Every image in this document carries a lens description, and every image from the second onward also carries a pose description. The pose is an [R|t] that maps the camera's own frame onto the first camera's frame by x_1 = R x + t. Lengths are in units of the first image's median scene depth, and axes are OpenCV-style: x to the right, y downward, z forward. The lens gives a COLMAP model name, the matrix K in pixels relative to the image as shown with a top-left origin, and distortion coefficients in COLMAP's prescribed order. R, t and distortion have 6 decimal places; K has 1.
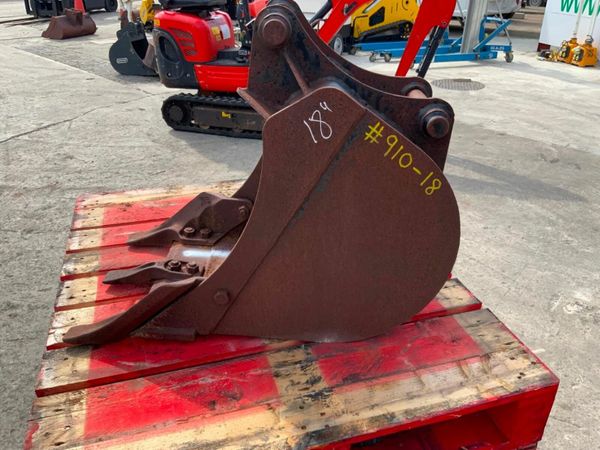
lens RADIAL K [[497.0, 0, 298.3], [0, 497.0, 226.7], [0, 0, 1]] dist [0.088930, -0.183323]
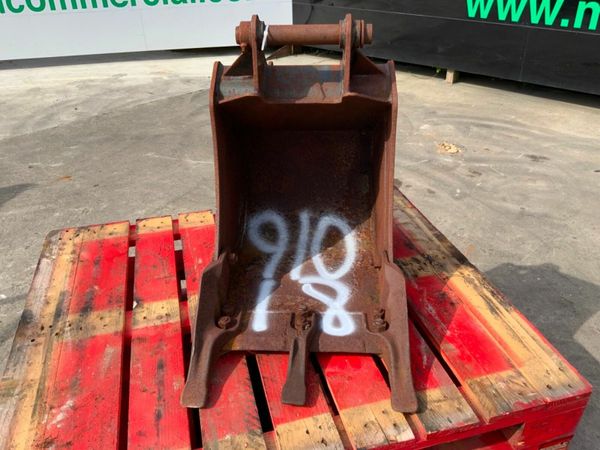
lens RADIAL K [[497.0, 0, 298.3], [0, 497.0, 226.7], [0, 0, 1]] dist [0.088930, -0.183323]
pose [[0.026143, -0.515561, 0.856454, -1.077927], [0.487155, 0.754701, 0.439438, -0.523982], [-0.872924, 0.405738, 0.270888, 0.805378]]
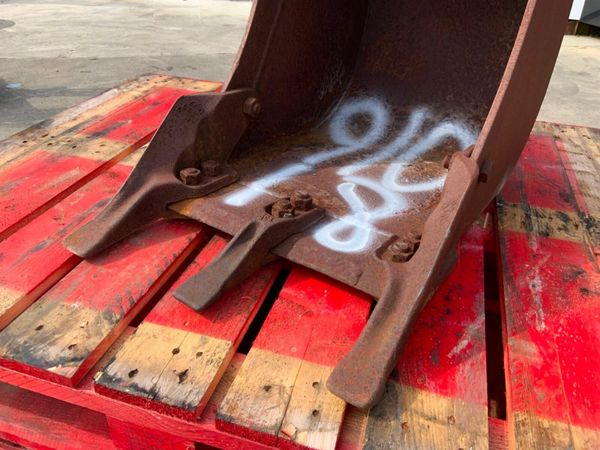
lens RADIAL K [[497.0, 0, 298.3], [0, 497.0, 226.7], [0, 0, 1]] dist [0.088930, -0.183323]
pose [[0.544079, -0.434139, 0.717984, -0.746153], [0.370993, 0.892009, 0.258233, -0.048241], [-0.752557, 0.125868, 0.646386, 0.740051]]
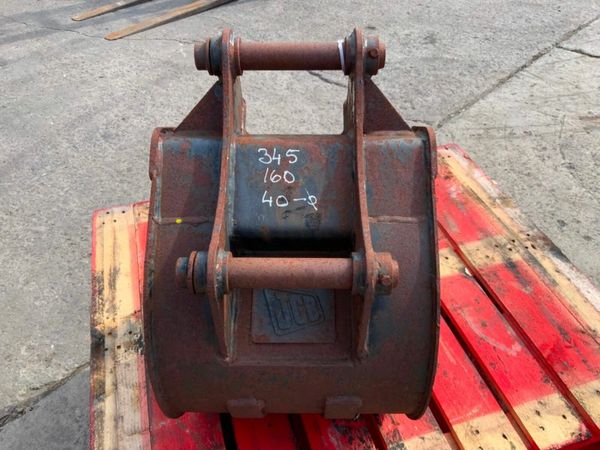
lens RADIAL K [[497.0, 0, 298.3], [0, 497.0, 226.7], [0, 0, 1]] dist [0.088930, -0.183323]
pose [[0.003427, 0.663818, -0.747886, 0.659621], [-0.463382, 0.663803, 0.587063, -0.632081], [0.886152, 0.344545, 0.309876, 0.782499]]
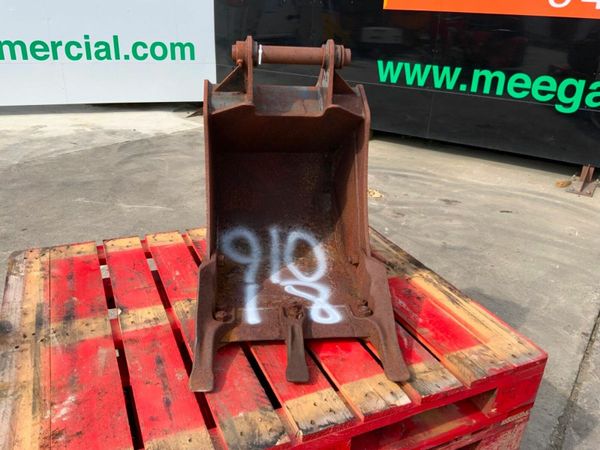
lens RADIAL K [[497.0, 0, 298.3], [0, 497.0, 226.7], [0, 0, 1]] dist [0.088930, -0.183323]
pose [[-0.138658, -0.404560, 0.903939, -1.219772], [0.429516, 0.797877, 0.422976, -0.533425], [-0.892351, 0.446905, 0.063133, 0.998091]]
